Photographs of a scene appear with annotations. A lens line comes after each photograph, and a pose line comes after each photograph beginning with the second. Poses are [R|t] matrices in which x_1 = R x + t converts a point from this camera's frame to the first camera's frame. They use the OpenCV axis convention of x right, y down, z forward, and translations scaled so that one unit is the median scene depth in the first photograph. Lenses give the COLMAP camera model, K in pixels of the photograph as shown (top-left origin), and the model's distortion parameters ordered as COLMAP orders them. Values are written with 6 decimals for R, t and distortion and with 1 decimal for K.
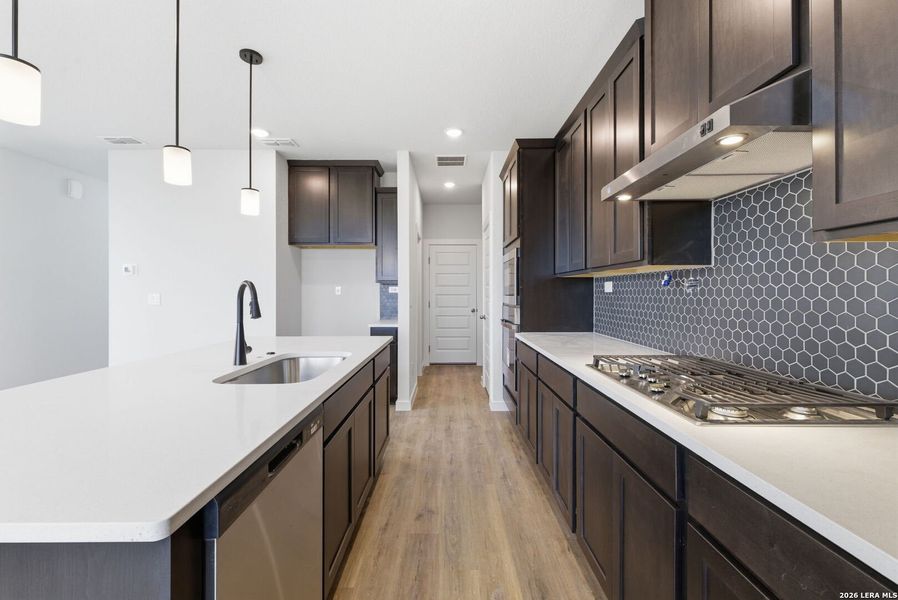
lens RADIAL K [[374.8, 0, 448.8], [0, 374.8, 293.5], [0, 0, 1]] dist [0.003185, -0.000801]
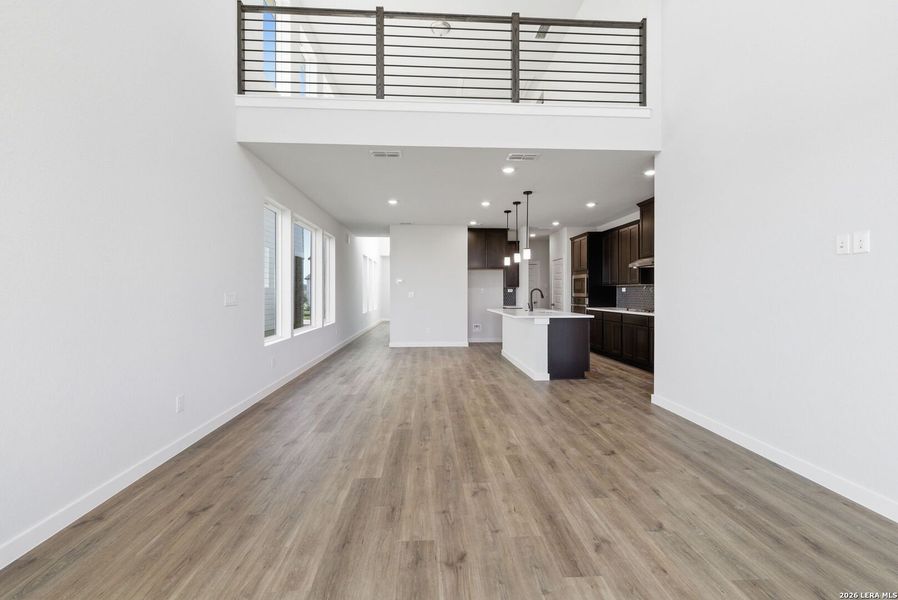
lens RADIAL K [[374.8, 0, 448.8], [0, 374.8, 293.5], [0, 0, 1]] dist [0.003185, -0.000801]
pose [[0.998361, -0.001707, 0.057206, -0.965872], [0.001634, 0.999998, 0.001323, 0.005928], [-0.057208, -0.001227, 0.998362, -1.591954]]
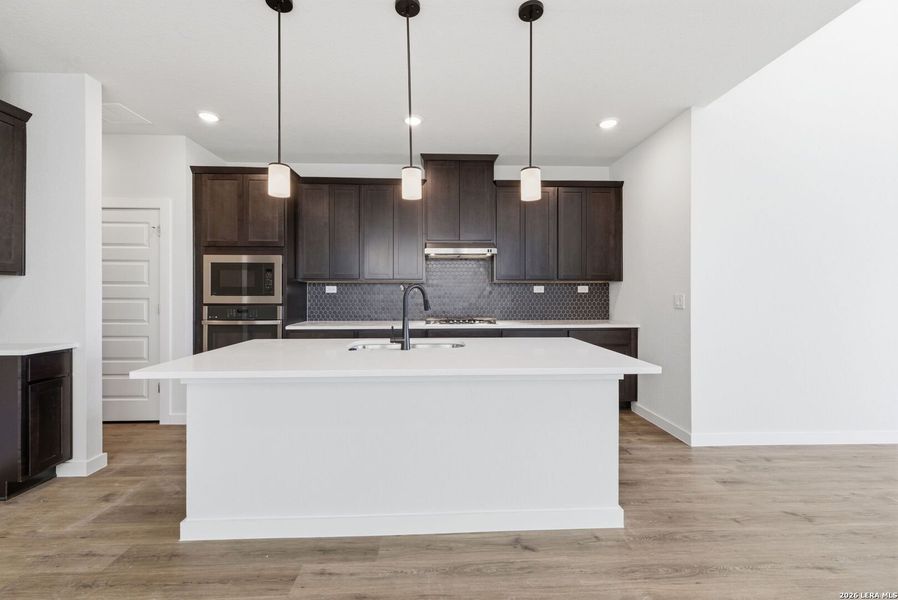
lens RADIAL K [[374.8, 0, 448.8], [0, 374.8, 293.5], [0, 0, 1]] dist [0.003185, -0.000801]
pose [[-0.034919, 0.000511, 0.999390, -1.125044], [0.002457, 0.999997, -0.000425, 0.001340], [-0.999387, 0.002441, -0.034920, 0.553435]]
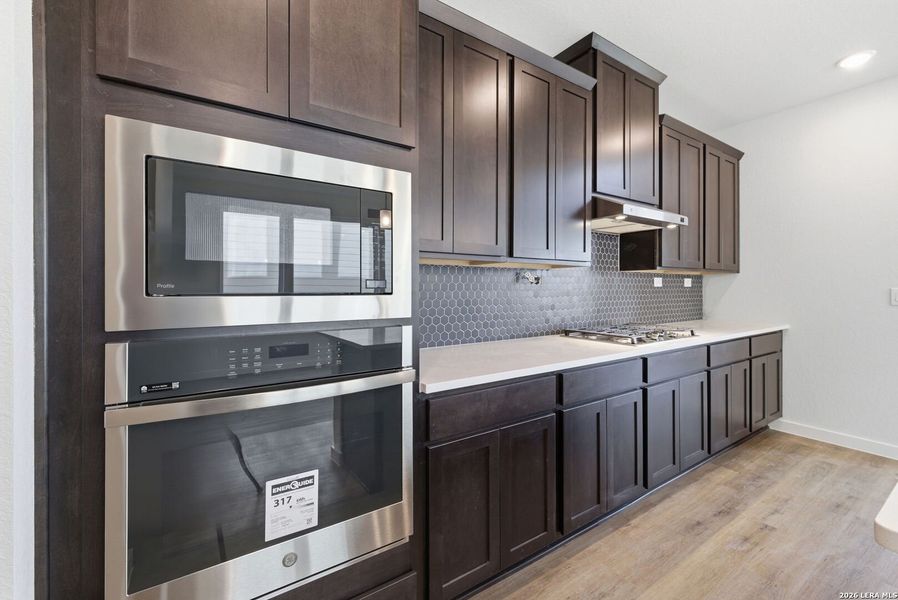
lens RADIAL K [[377.4, 0, 448.2], [0, 377.4, 291.7], [0, 0, 1]] dist [0.002285, 0.000300]
pose [[-0.548091, -0.006624, 0.836392, -0.191135], [0.003367, 0.999943, 0.010126, -0.000366], [-0.836412, 0.008366, -0.548038, 1.291158]]
